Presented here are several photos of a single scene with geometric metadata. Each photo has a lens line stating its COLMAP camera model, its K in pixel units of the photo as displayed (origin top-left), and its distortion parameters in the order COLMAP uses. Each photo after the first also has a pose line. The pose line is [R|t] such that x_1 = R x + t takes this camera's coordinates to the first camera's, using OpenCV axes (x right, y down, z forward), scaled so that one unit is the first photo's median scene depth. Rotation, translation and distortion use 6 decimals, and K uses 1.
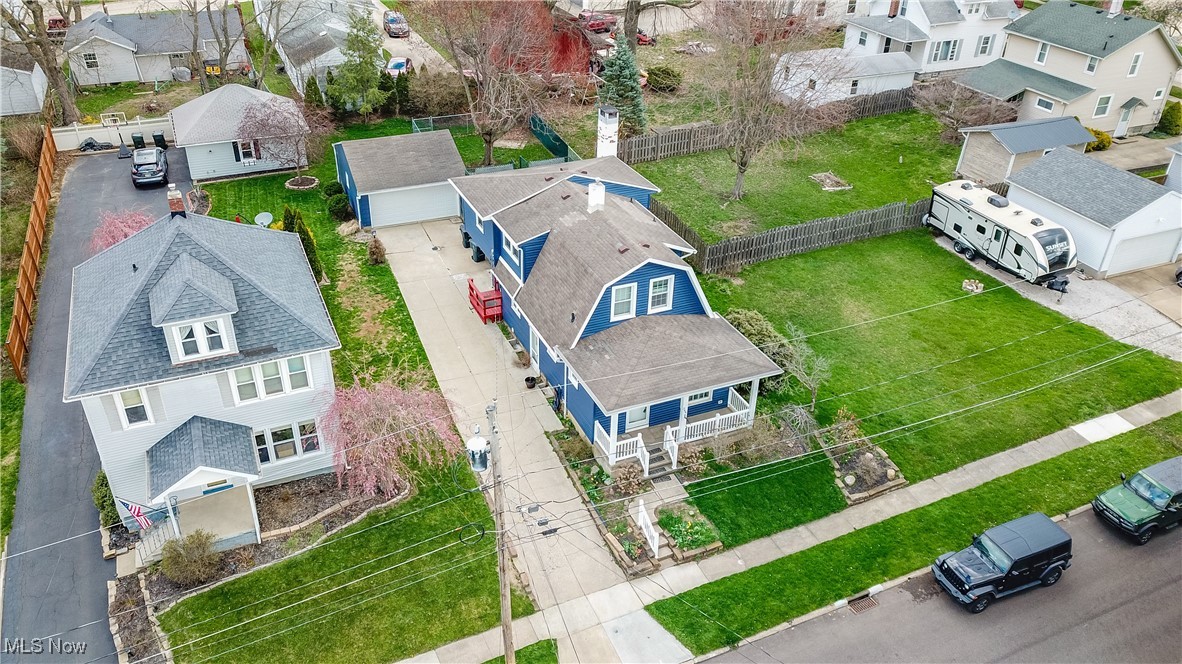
lens RADIAL K [[907.2, 0, 584.6], [0, 907.2, 330.9], [0, 0, 1]] dist [0.009358, -0.010918]
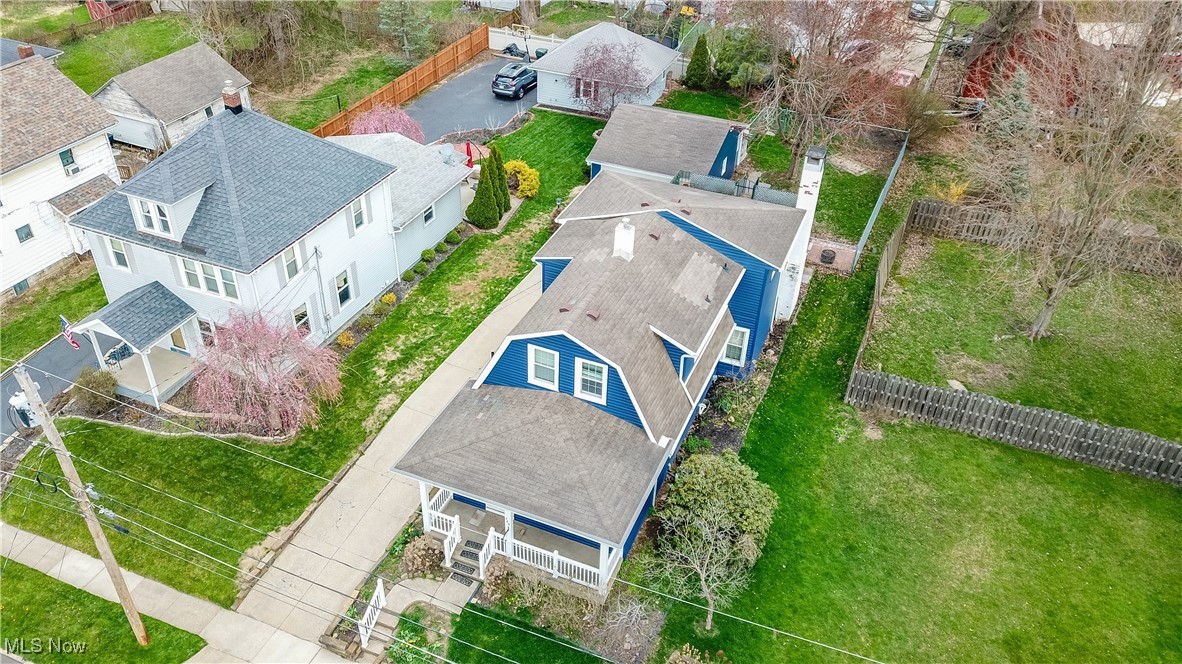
lens RADIAL K [[907.2, 0, 583.4], [0, 907.2, 330.4], [0, 0, 1]] dist [0.009358, -0.010918]
pose [[0.683027, 0.415931, -0.600397, 0.535813], [-0.388273, 0.903016, 0.183864, -0.222890], [0.618642, 0.107534, 0.778279, 0.386970]]
